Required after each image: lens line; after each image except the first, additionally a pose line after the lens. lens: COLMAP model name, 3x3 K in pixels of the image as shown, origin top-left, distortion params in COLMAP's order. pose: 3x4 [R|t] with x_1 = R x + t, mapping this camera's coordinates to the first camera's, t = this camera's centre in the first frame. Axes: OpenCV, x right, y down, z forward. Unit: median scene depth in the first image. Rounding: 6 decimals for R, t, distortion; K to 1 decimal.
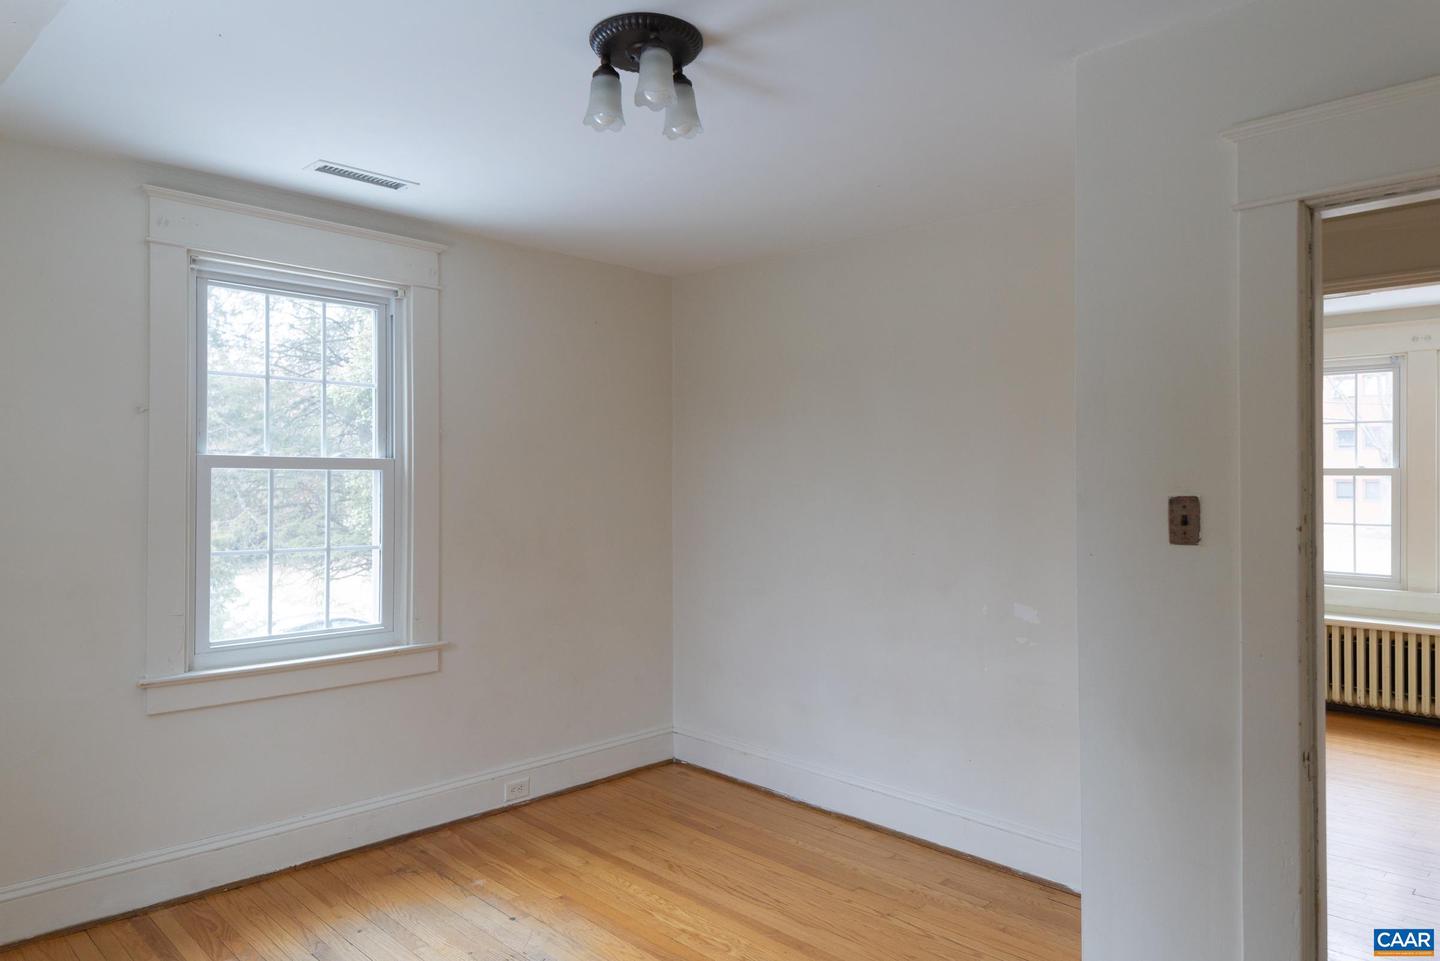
lens RADIAL K [[995.9, 0, 724.6], [0, 995.9, 472.1], [0, 0, 1]] dist [0.095375, -0.099344]
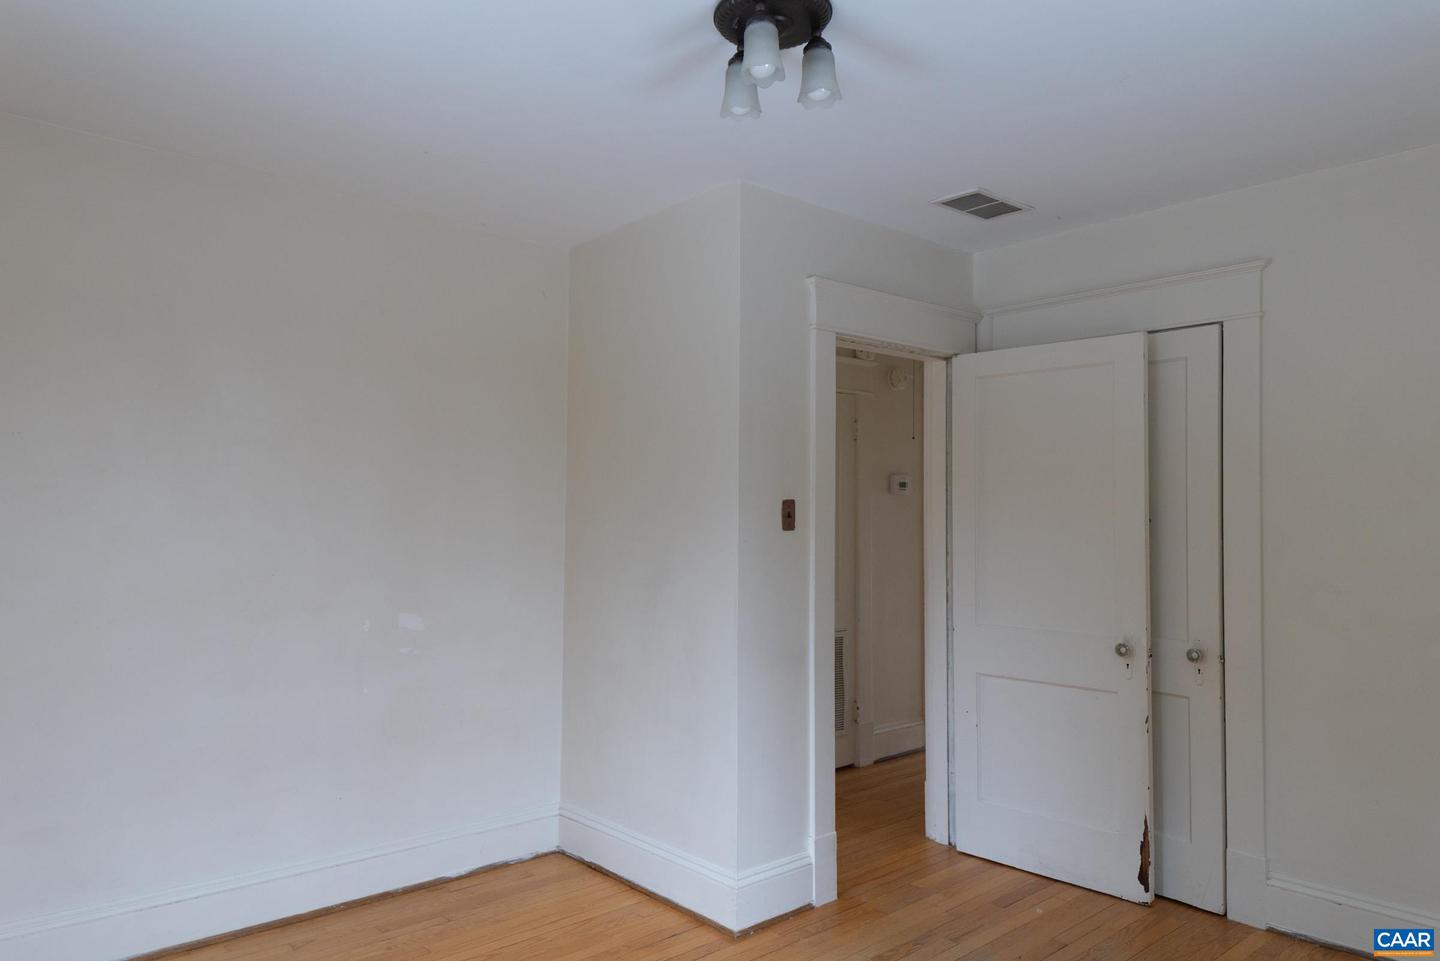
lens RADIAL K [[995.9, 0, 724.6], [0, 995.9, 472.1], [0, 0, 1]] dist [0.095375, -0.099344]
pose [[0.047433, 0.028091, 0.998479, -0.692266], [-0.013899, 0.999526, -0.027460, 0.016454], [-0.998778, -0.012576, 0.047801, 0.659223]]
